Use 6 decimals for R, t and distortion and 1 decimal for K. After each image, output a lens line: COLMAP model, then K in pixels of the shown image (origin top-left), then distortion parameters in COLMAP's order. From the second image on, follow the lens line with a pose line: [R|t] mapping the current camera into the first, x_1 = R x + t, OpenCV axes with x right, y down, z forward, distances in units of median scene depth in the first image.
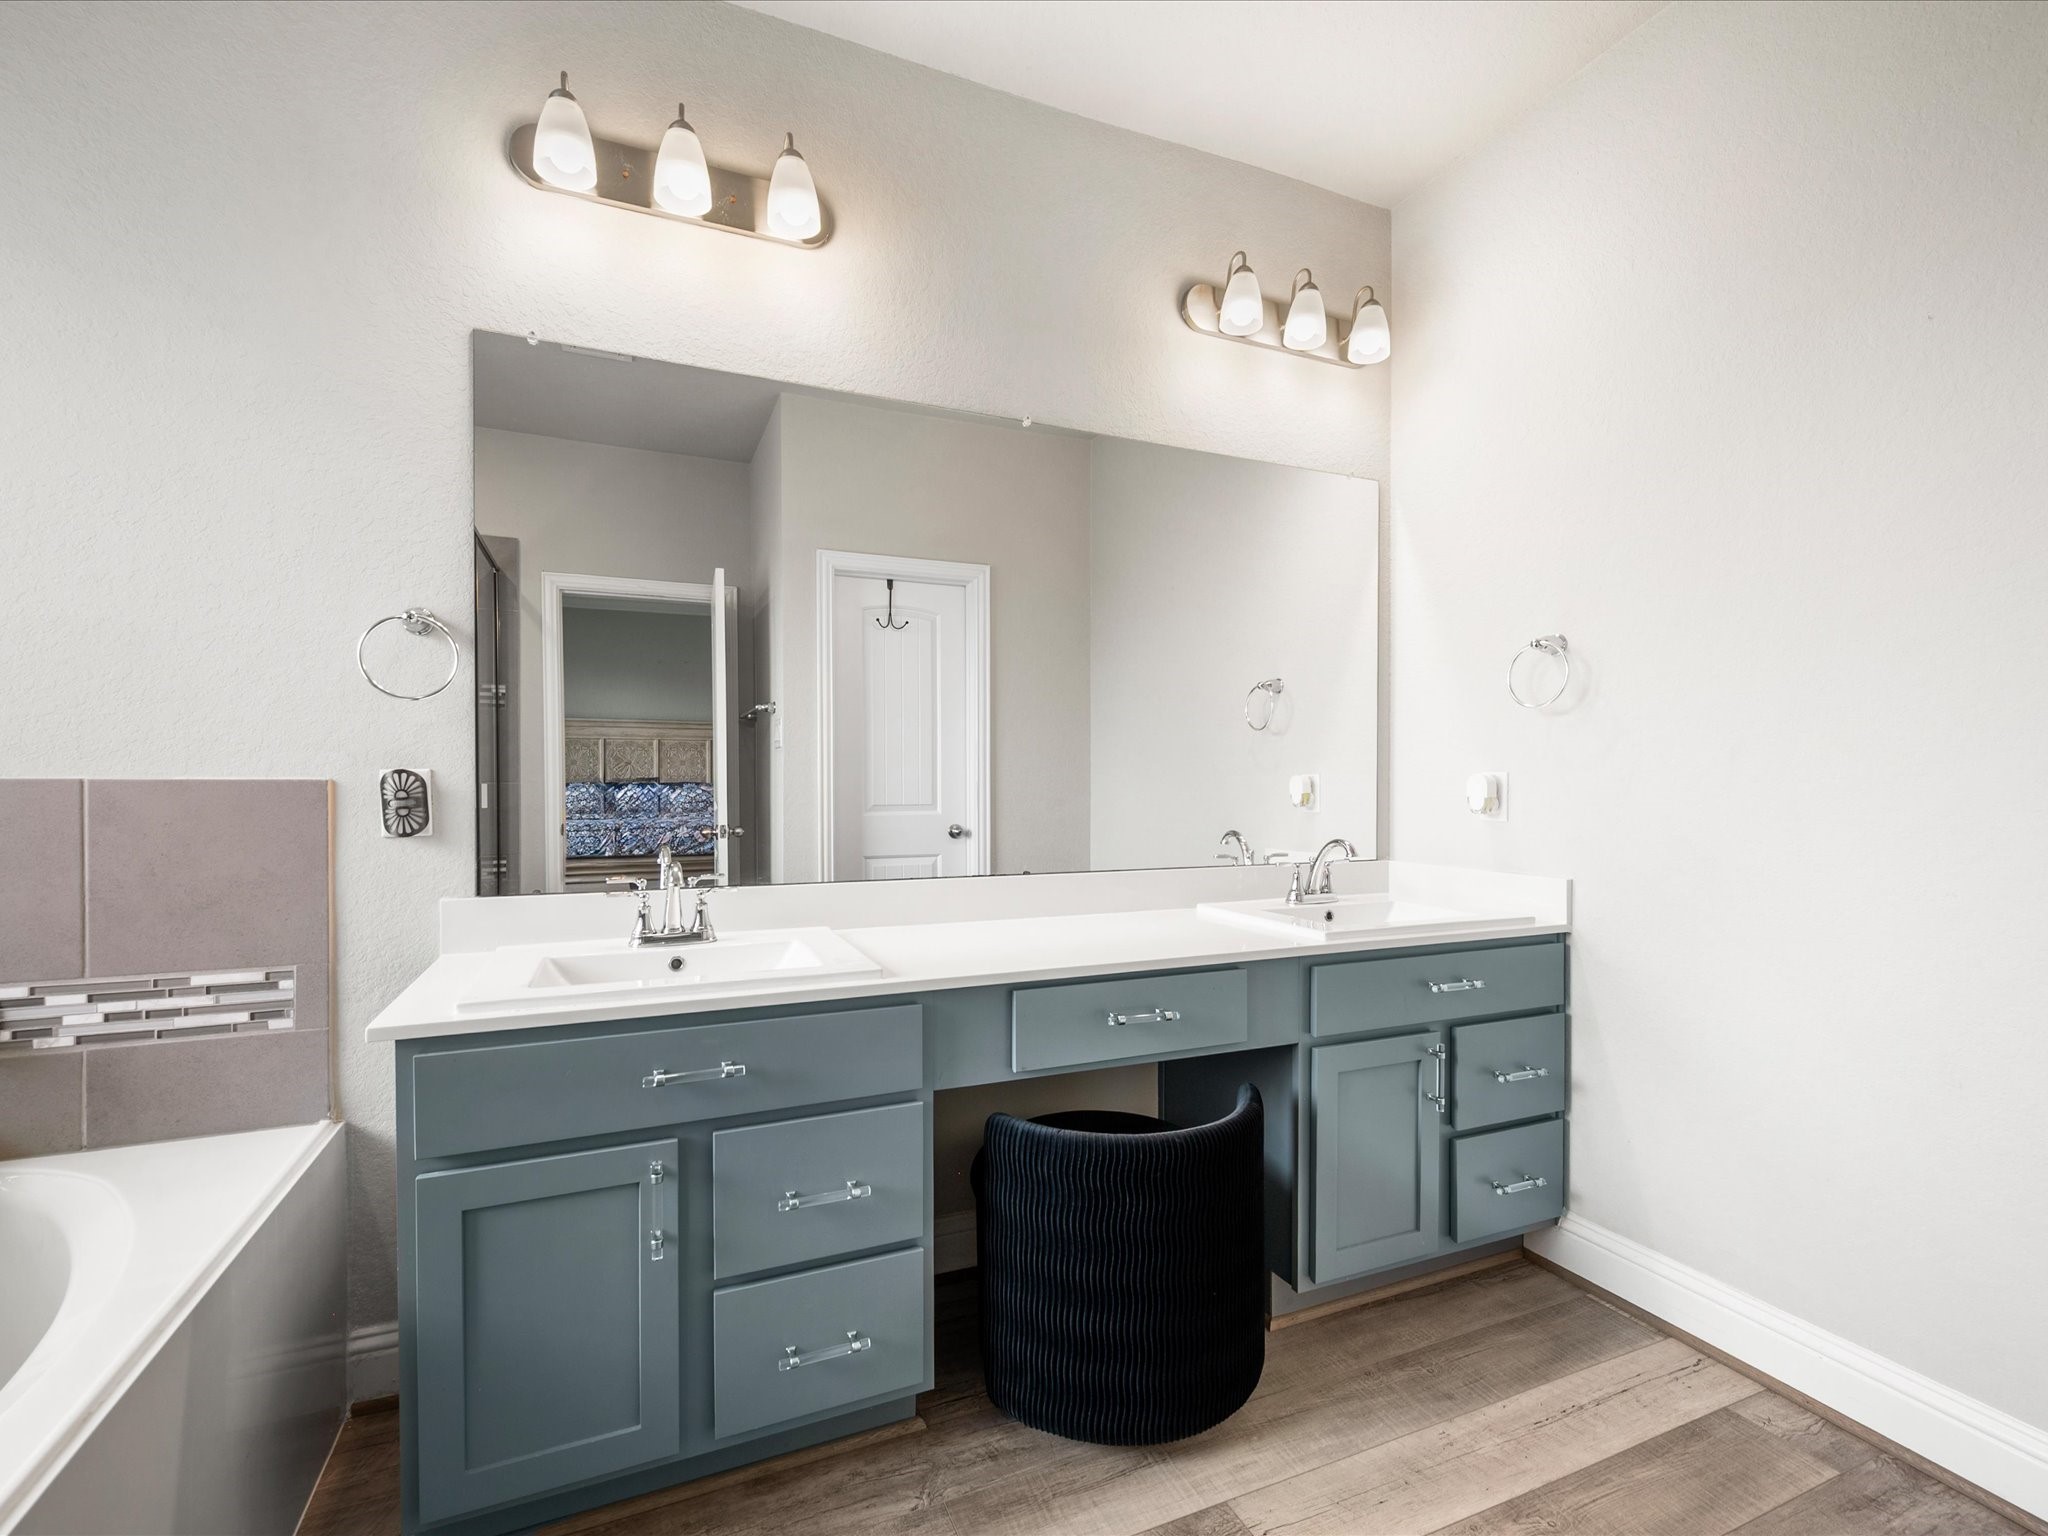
lens RADIAL K [[927.5, 0, 1028.6], [0, 927.5, 789.4], [0, 0, 1]] dist [-0.004442, 0.001005]
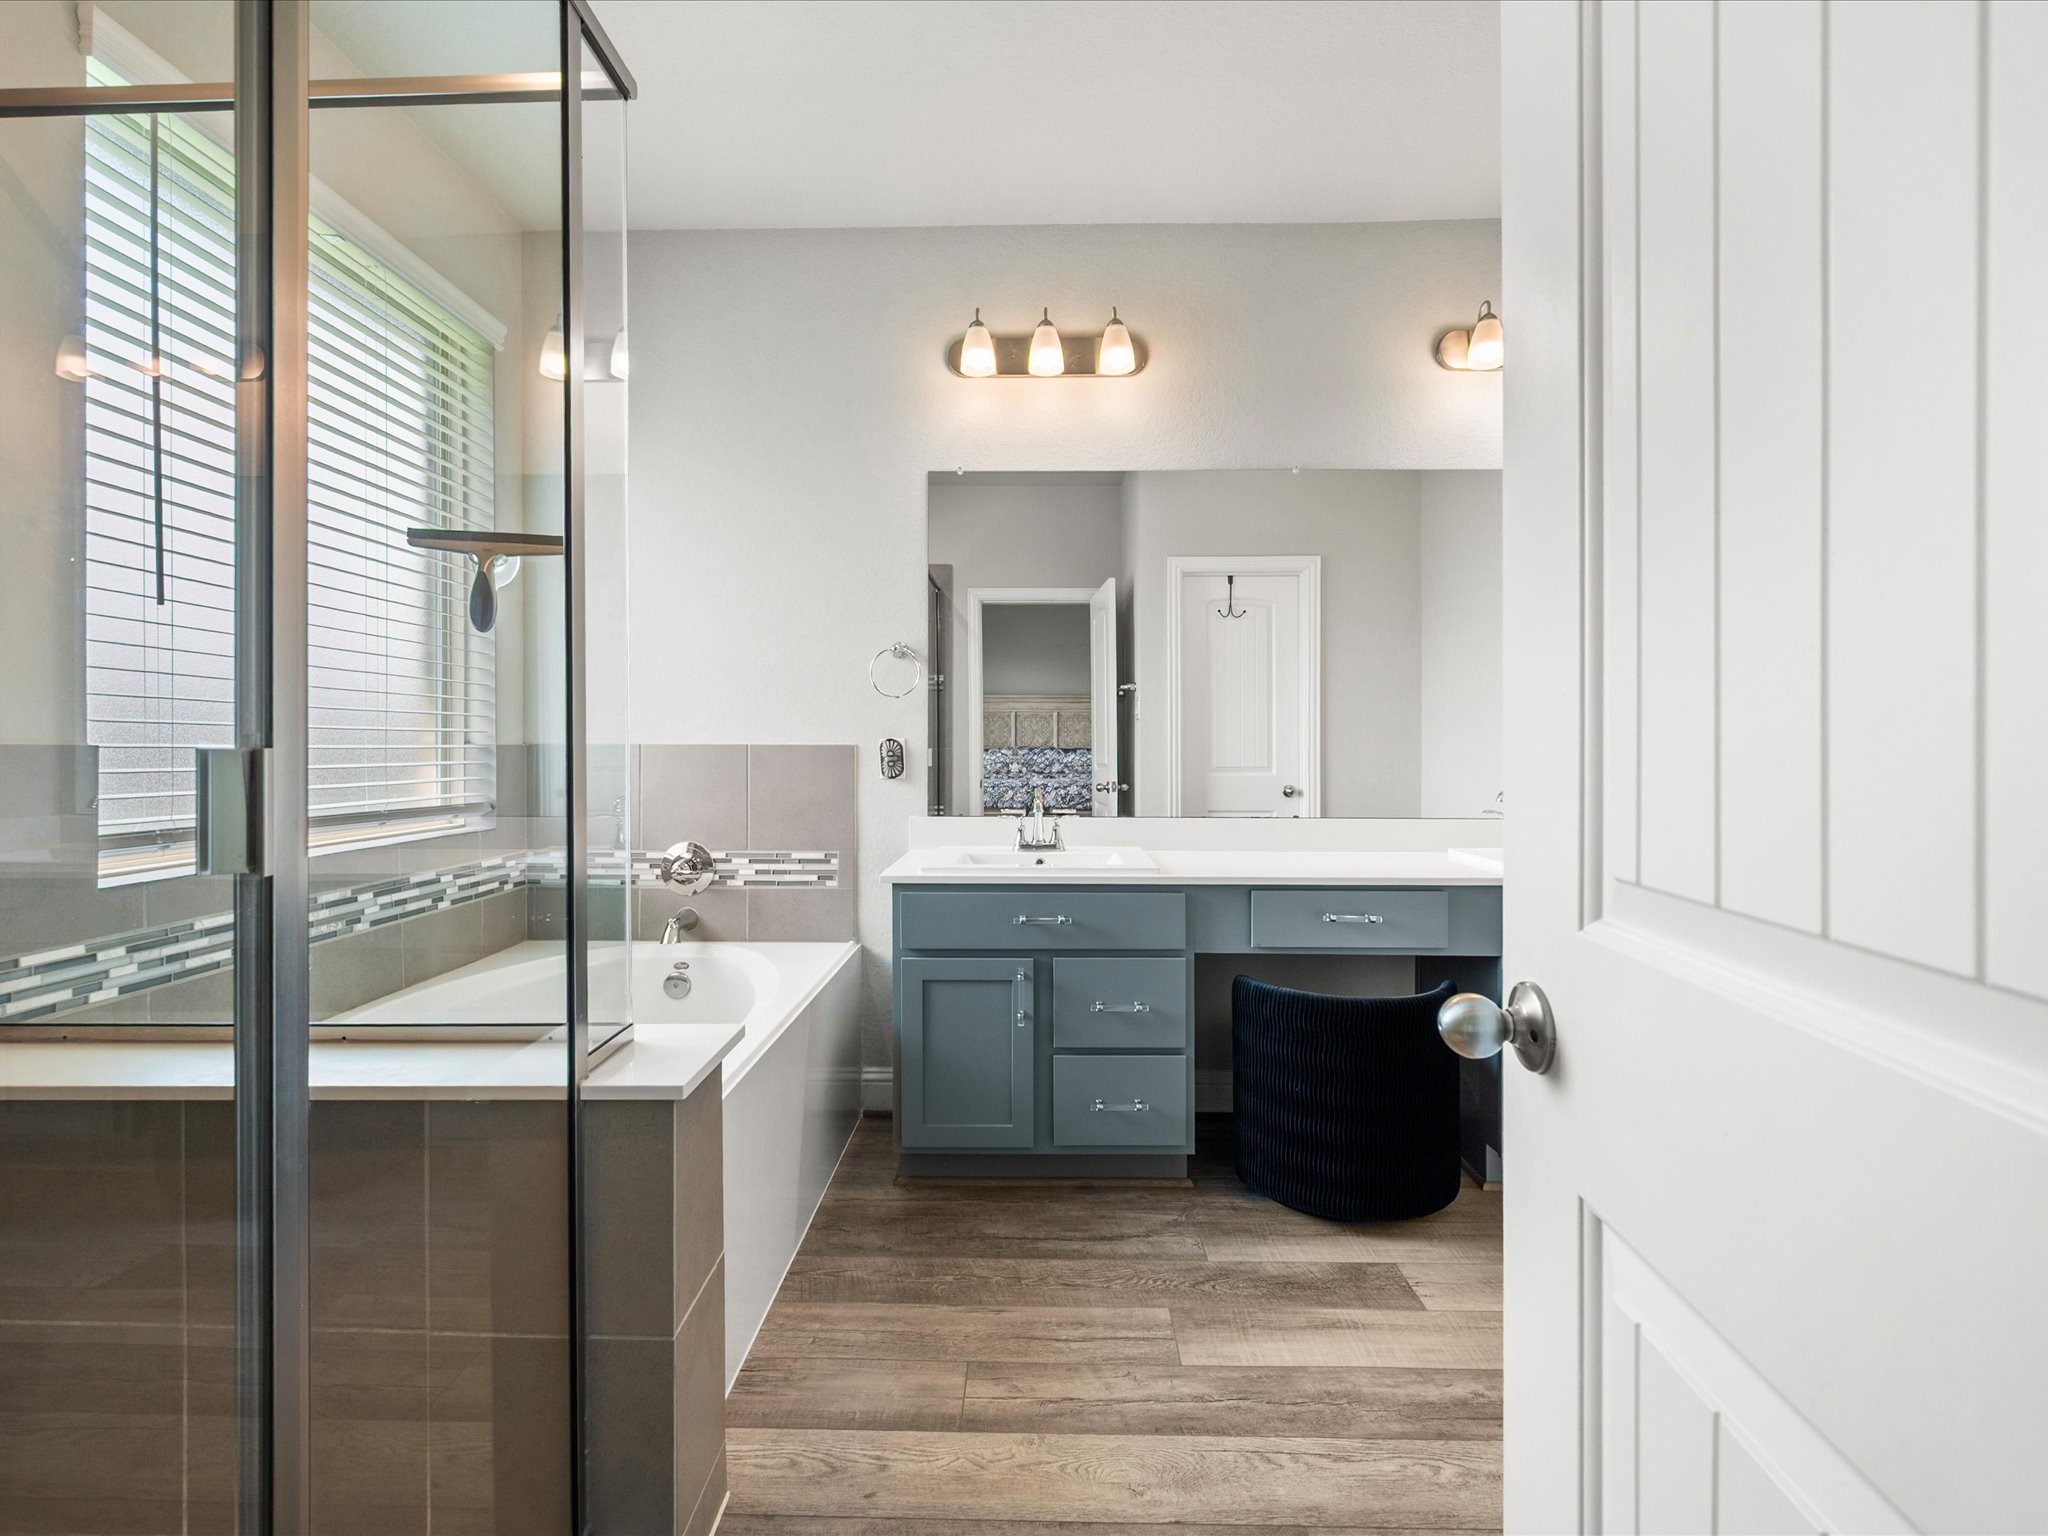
lens RADIAL K [[927.5, 0, 1022.1], [0, 927.5, 754.7], [0, 0, 1]] dist [-0.004442, 0.001005]
pose [[0.909749, 0.004069, -0.415139, 0.243146], [-0.004945, 0.999987, -0.001035, 0.008489], [0.415130, 0.002995, 0.909757, -0.438716]]
